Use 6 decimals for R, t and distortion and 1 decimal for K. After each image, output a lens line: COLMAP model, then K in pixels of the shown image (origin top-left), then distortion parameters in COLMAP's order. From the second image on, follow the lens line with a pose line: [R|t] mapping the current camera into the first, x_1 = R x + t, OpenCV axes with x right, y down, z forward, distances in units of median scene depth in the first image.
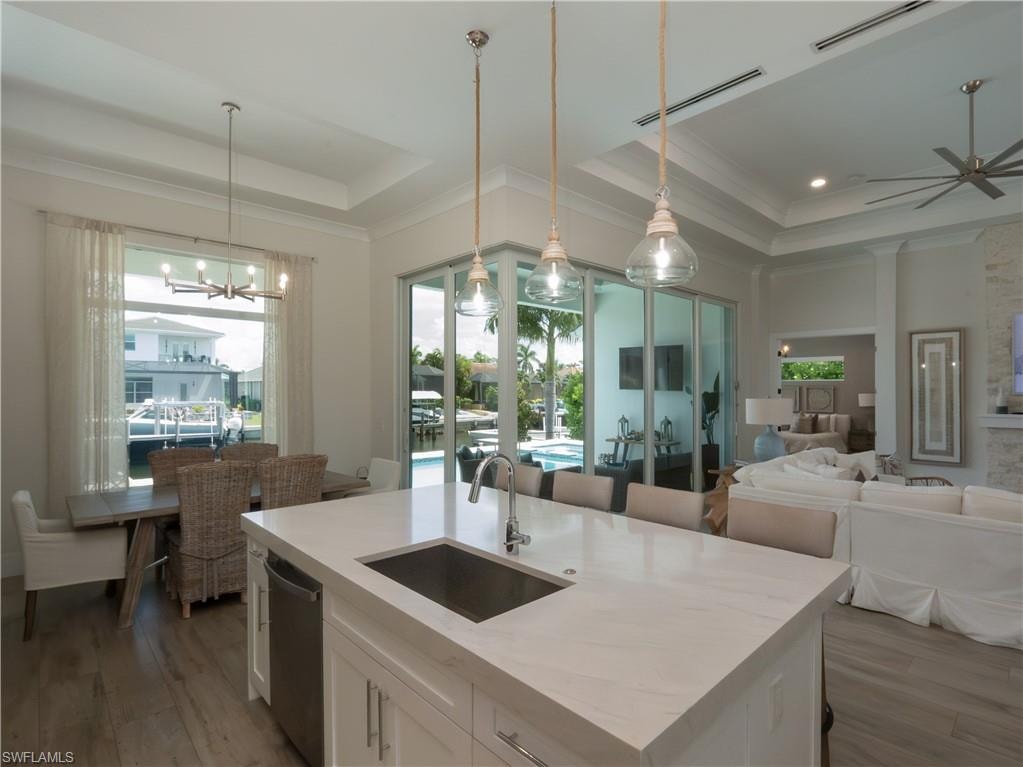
lens RADIAL K [[518.4, 0, 507.7], [0, 518.4, 384.4], [0, 0, 1]] dist [0.001916, -0.000761]
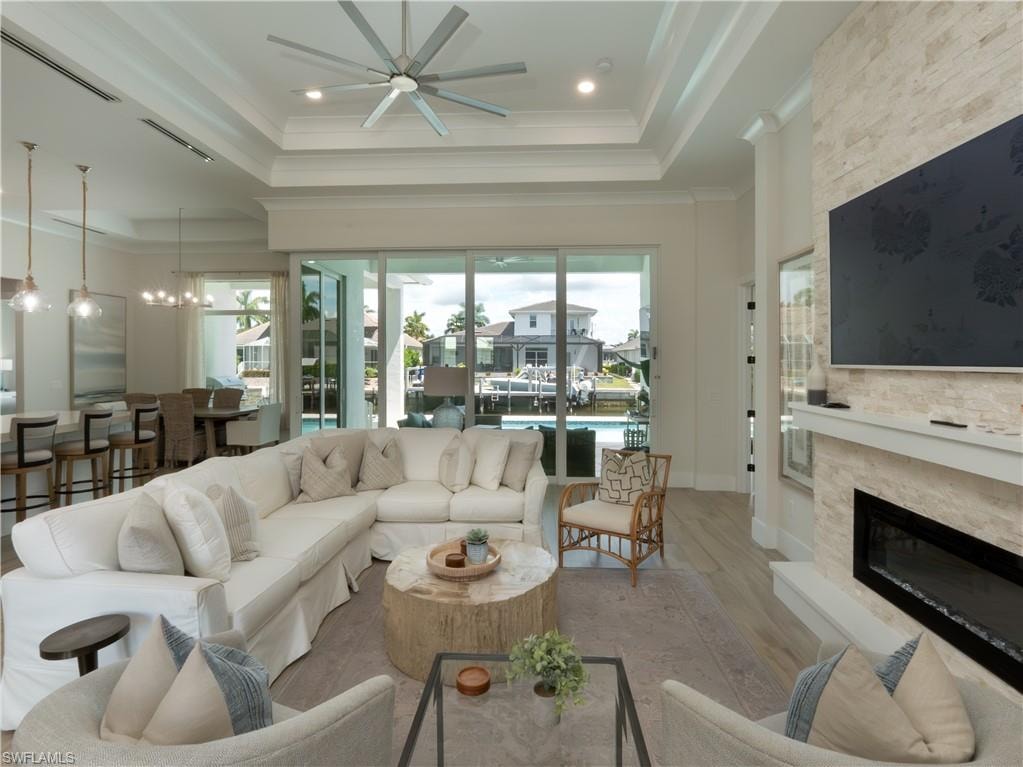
lens RADIAL K [[503.9, 0, 513.6], [0, 503.9, 355.5], [0, 0, 1]] dist [-0.008702, -0.000164]
pose [[0.708366, -0.002835, -0.705840, 0.971227], [0.007651, 0.999964, 0.003662, 0.003049], [0.705804, -0.007995, 0.708362, 0.382428]]
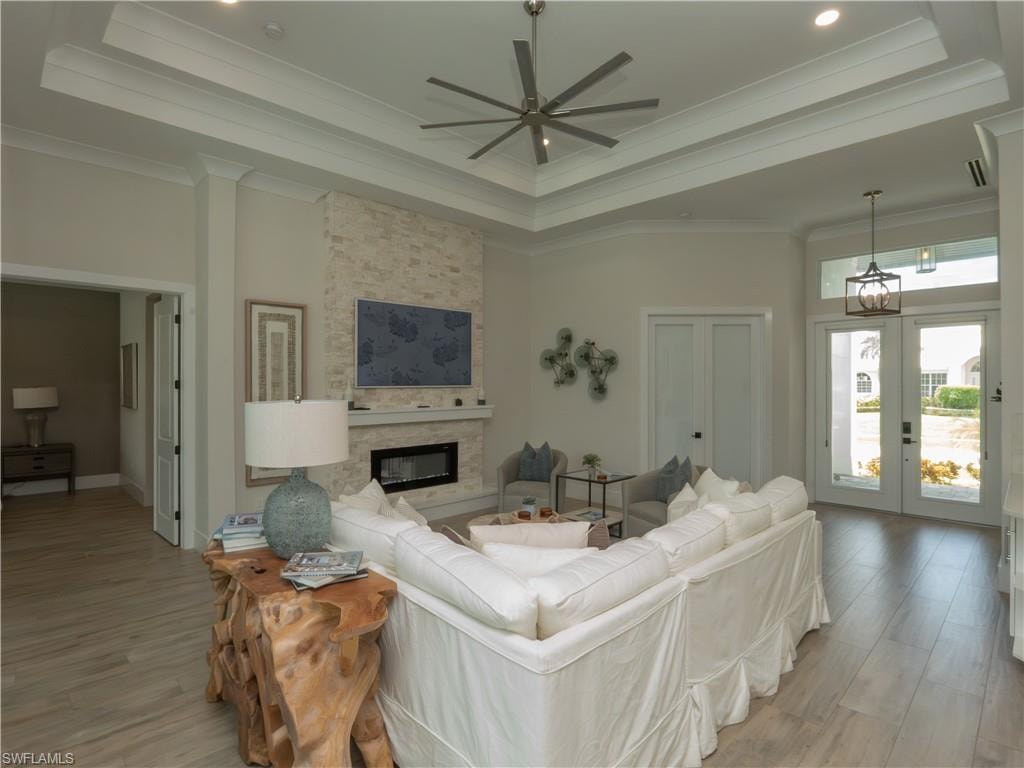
lens RADIAL K [[531.9, 0, 515.3], [0, 531.9, 384.7], [0, 0, 1]] dist [0.002318, 0.000558]
pose [[-0.047232, -0.001226, 0.998883, 0.041178], [-0.009767, 0.999952, 0.000766, 0.009120], [-0.998836, -0.009720, -0.047242, 0.678850]]
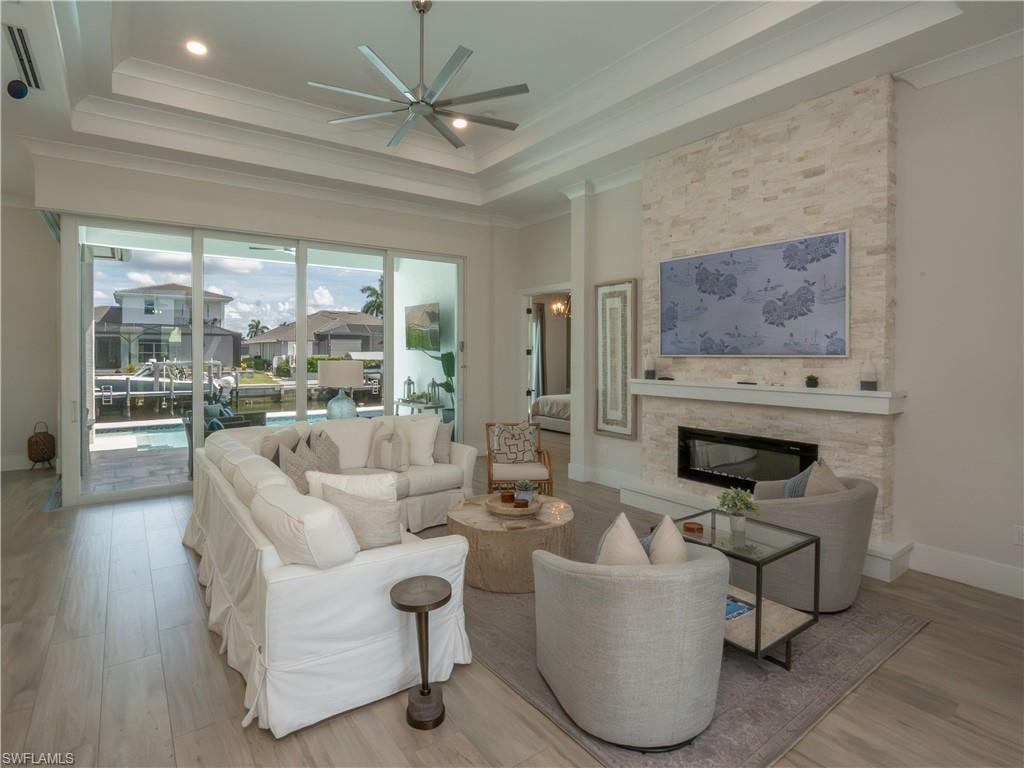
lens RADIAL K [[519.4, 0, 468.2], [0, 519.4, 353.3], [0, 0, 1]] dist [-0.001887, 0.000382]
pose [[0.988926, -0.000206, -0.148411, 0.696089], [0.002705, 0.999858, 0.016636, -0.000570], [0.148387, -0.016853, 0.988786, 0.100511]]
